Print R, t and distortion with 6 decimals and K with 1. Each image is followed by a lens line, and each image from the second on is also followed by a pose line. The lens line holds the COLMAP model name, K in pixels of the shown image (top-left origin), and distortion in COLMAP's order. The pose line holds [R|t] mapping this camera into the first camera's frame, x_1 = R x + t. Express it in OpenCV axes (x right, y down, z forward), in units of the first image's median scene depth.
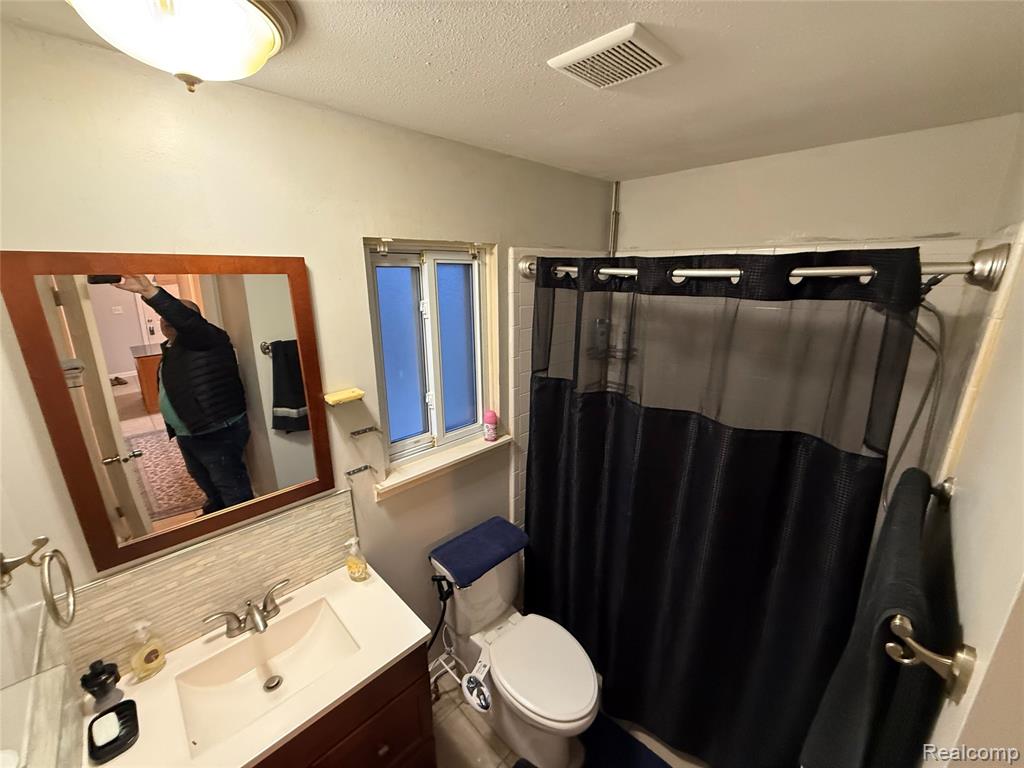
lens RADIAL K [[409.2, 0, 512.6], [0, 409.2, 385.0], [0, 0, 1]] dist [0.000593, -0.000023]
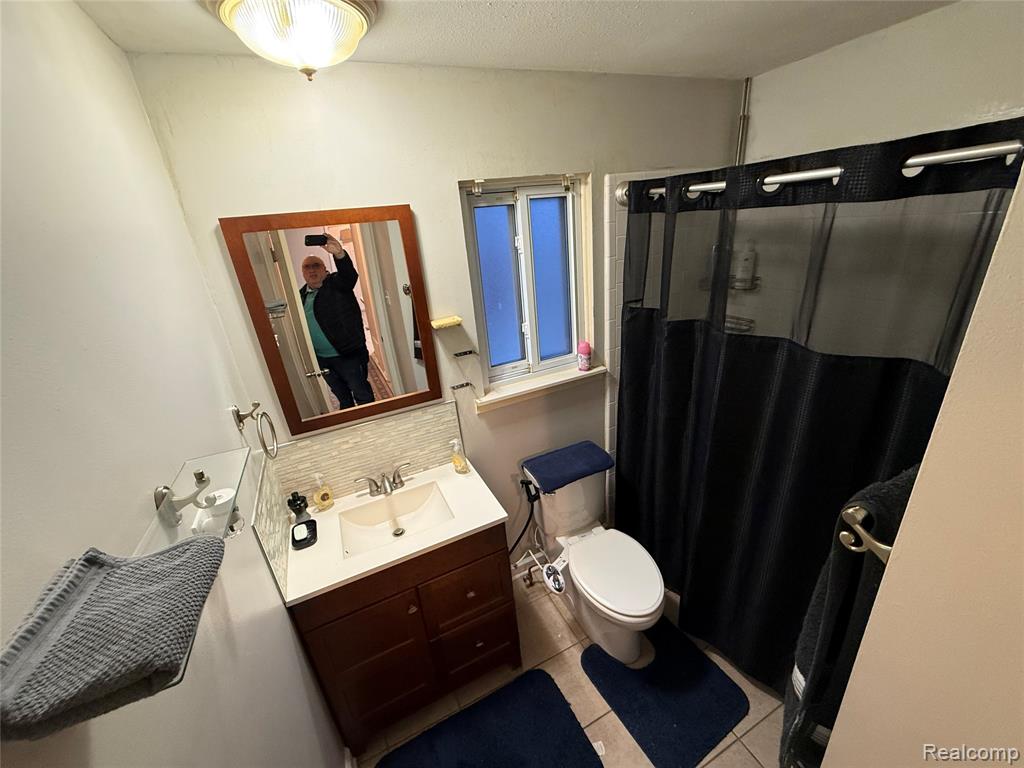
lens RADIAL K [[409.2, 0, 509.0], [0, 409.2, 383.8], [0, 0, 1]] dist [0.000593, -0.000023]
pose [[0.938354, 0.048537, -0.342250, 0.172820], [-0.004973, 0.991886, 0.127030, 0.050502], [0.345639, -0.117497, 0.930982, -0.074371]]
